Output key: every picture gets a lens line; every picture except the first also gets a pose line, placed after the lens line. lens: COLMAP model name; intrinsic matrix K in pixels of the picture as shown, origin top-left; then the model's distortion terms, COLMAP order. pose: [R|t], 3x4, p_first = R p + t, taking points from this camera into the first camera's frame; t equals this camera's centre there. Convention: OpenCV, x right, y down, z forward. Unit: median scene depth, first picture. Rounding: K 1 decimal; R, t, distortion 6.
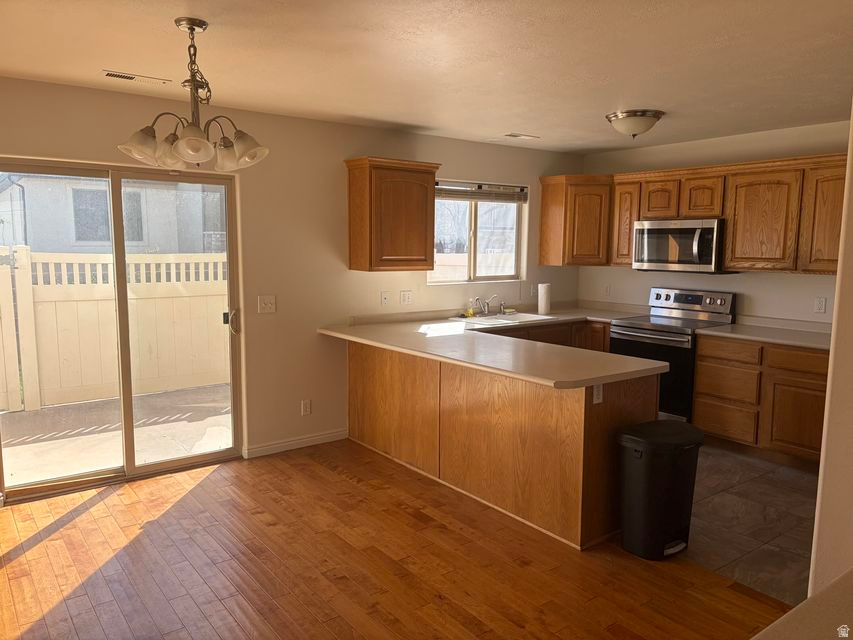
lens RADIAL K [[651.3, 0, 428.2], [0, 651.3, 330.7], [0, 0, 1]] dist [0.055805, -0.002262]
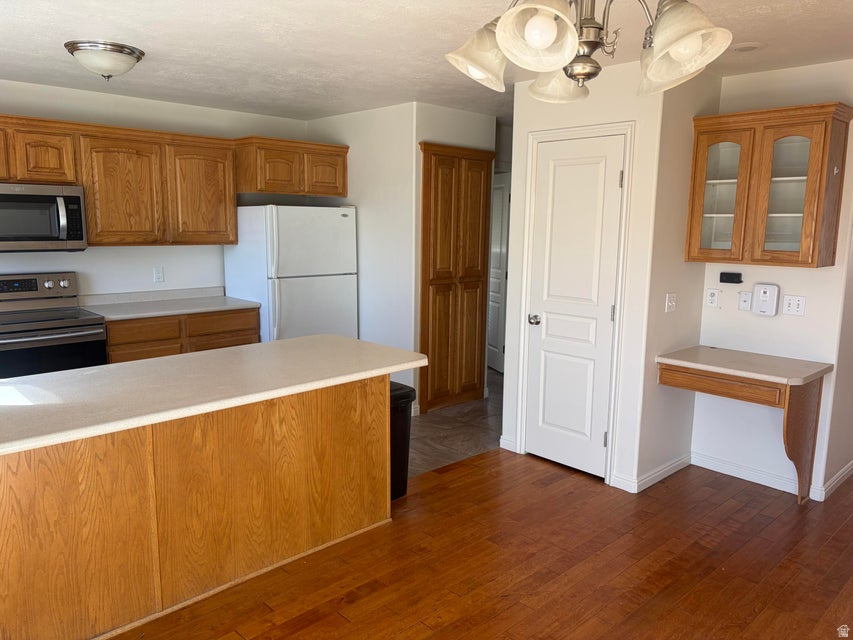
lens RADIAL K [[651.3, 0, 428.2], [0, 651.3, 330.7], [0, 0, 1]] dist [0.055805, -0.002262]
pose [[-0.116643, -0.180742, 0.976589, -0.438127], [0.117655, 0.973863, 0.194290, -0.091215], [-0.986180, 0.137563, -0.092329, 0.596823]]
